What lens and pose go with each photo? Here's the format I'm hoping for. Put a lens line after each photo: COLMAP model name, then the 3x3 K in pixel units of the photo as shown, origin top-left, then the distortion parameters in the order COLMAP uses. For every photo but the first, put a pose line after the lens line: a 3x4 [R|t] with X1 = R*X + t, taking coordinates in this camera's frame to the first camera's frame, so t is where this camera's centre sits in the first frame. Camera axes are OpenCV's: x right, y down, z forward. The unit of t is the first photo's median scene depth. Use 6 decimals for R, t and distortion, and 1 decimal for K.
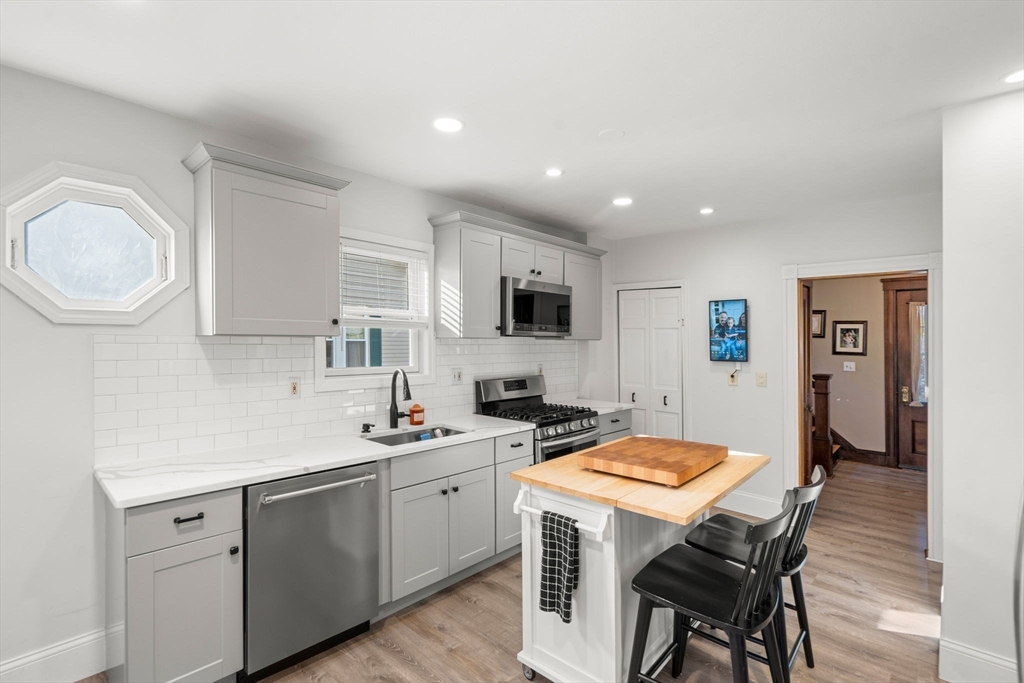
lens RADIAL K [[472.5, 0, 496.9], [0, 472.5, 333.7], [0, 0, 1]] dist [-0.003837, 0.001583]
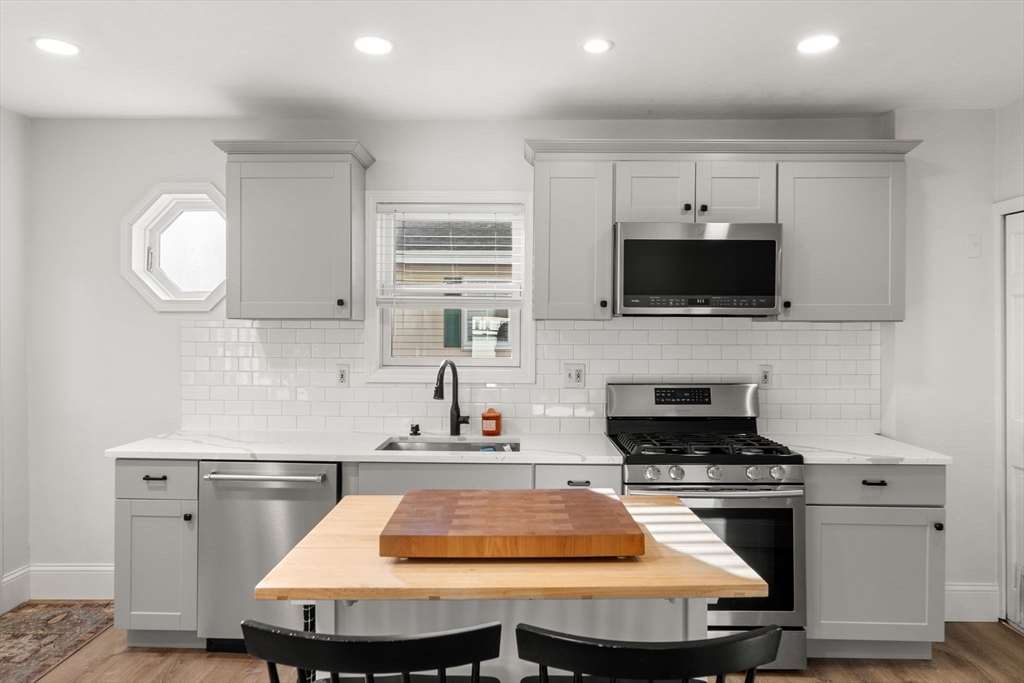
lens RADIAL K [[662.7, 0, 516.0], [0, 662.7, 324.9], [0, 0, 1]] dist [-0.004560, 0.004743]
pose [[0.675322, -0.012458, -0.737418, 0.594024], [0.012510, 0.999907, -0.005437, 0.020778], [0.737417, -0.005554, 0.675415, 0.295669]]
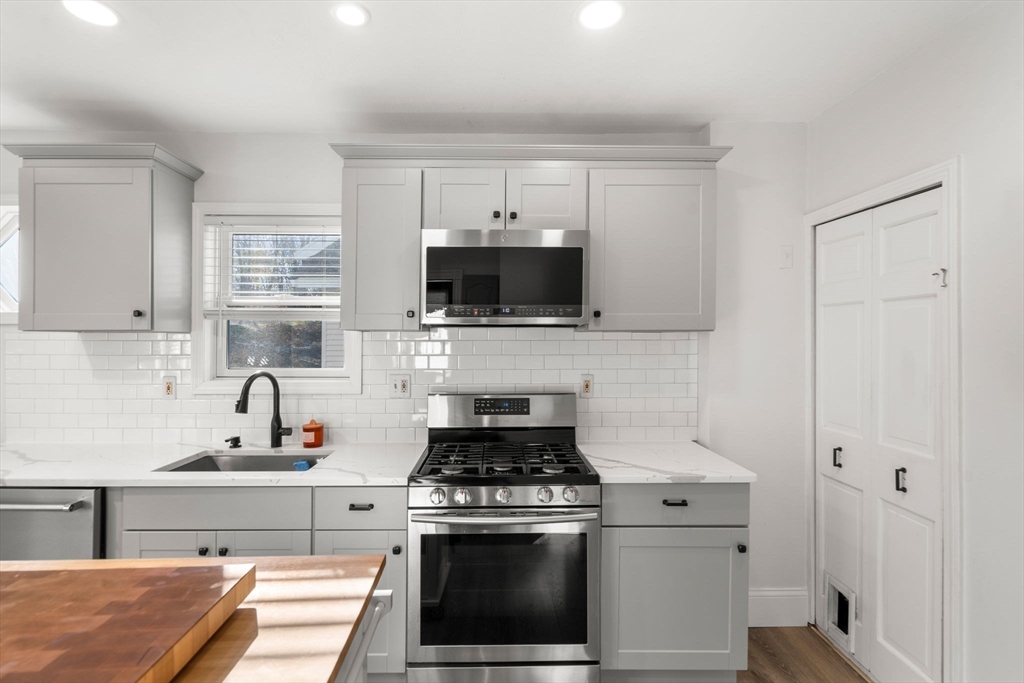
lens RADIAL K [[472.5, 0, 506.5], [0, 472.5, 340.2], [0, 0, 1]] dist [-0.003837, 0.001583]
pose [[0.700463, -0.008669, -0.713636, 0.543294], [0.016886, 0.999848, 0.004428, 0.022703], [0.713489, -0.015152, 0.700503, 0.649209]]
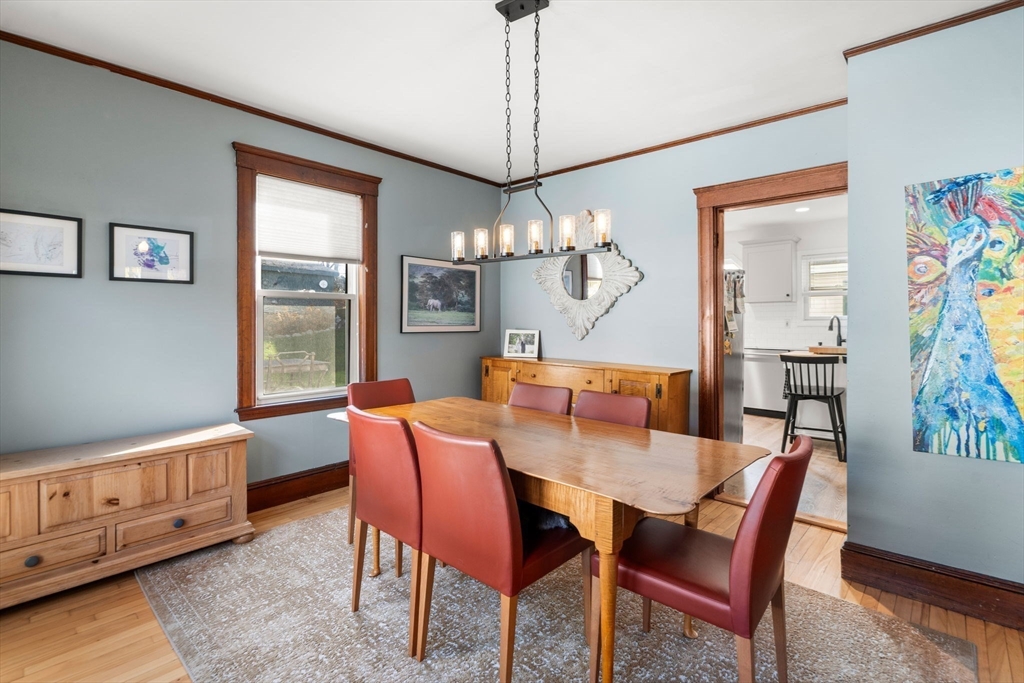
lens RADIAL K [[472.5, 0, 506.6], [0, 472.5, 331.2], [0, 0, 1]] dist [-0.003837, 0.001583]
pose [[0.012153, 0.006453, -0.999905, 1.532704], [0.017600, 0.999823, 0.006666, 0.087130], [0.999771, -0.017679, 0.012038, -0.354259]]
